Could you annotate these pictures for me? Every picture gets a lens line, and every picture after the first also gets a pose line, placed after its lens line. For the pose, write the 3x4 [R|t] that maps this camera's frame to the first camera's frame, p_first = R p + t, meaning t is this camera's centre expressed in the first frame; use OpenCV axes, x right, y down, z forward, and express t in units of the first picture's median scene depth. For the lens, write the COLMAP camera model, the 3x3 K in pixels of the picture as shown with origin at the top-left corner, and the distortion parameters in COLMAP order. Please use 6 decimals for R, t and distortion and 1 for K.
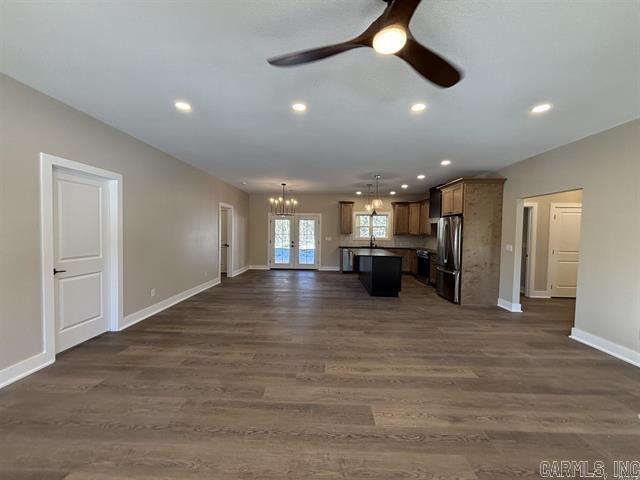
lens RADIAL K [[256.8, 0, 320.0], [0, 256.8, 240.0], [0, 0, 1]] dist [-0.002328, -0.000005]
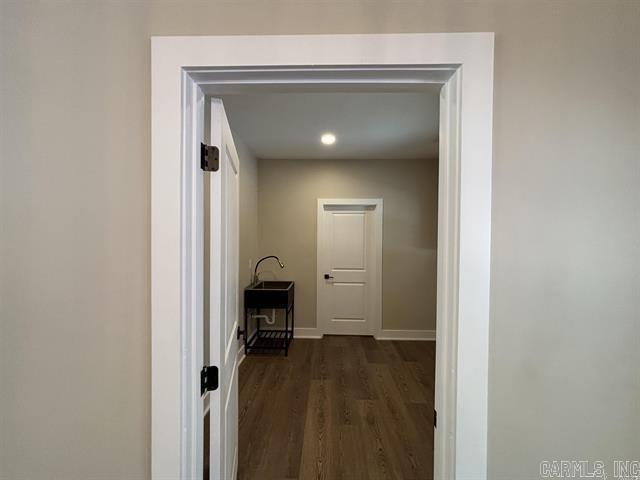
lens RADIAL K [[256.8, 0, 320.0], [0, 256.8, 240.0], [0, 0, 1]] dist [-0.002328, -0.000005]
pose [[-0.010160, -0.011936, -0.999877, 0.329418], [-0.044673, 0.998936, -0.011471, -0.050352], [0.998950, 0.044551, -0.010682, 0.745845]]
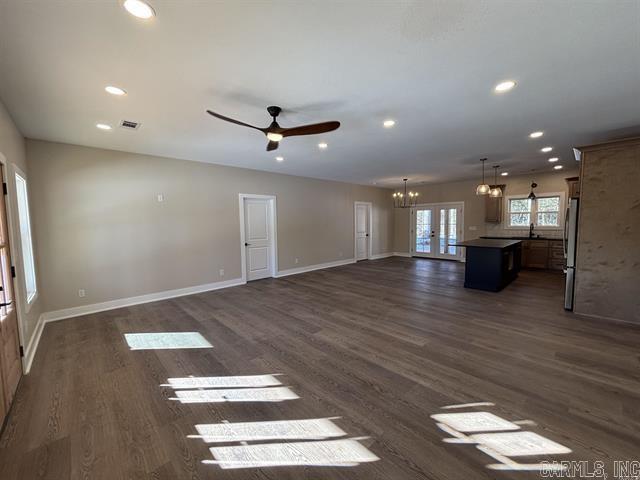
lens RADIAL K [[256.8, 0, 320.0], [0, 256.8, 240.0], [0, 0, 1]] dist [-0.002328, -0.000005]
pose [[0.704835, 0.021990, -0.709030, 0.803982], [0.005494, 0.999320, 0.036455, 0.003552], [0.709350, -0.029590, 0.704235, -0.107793]]
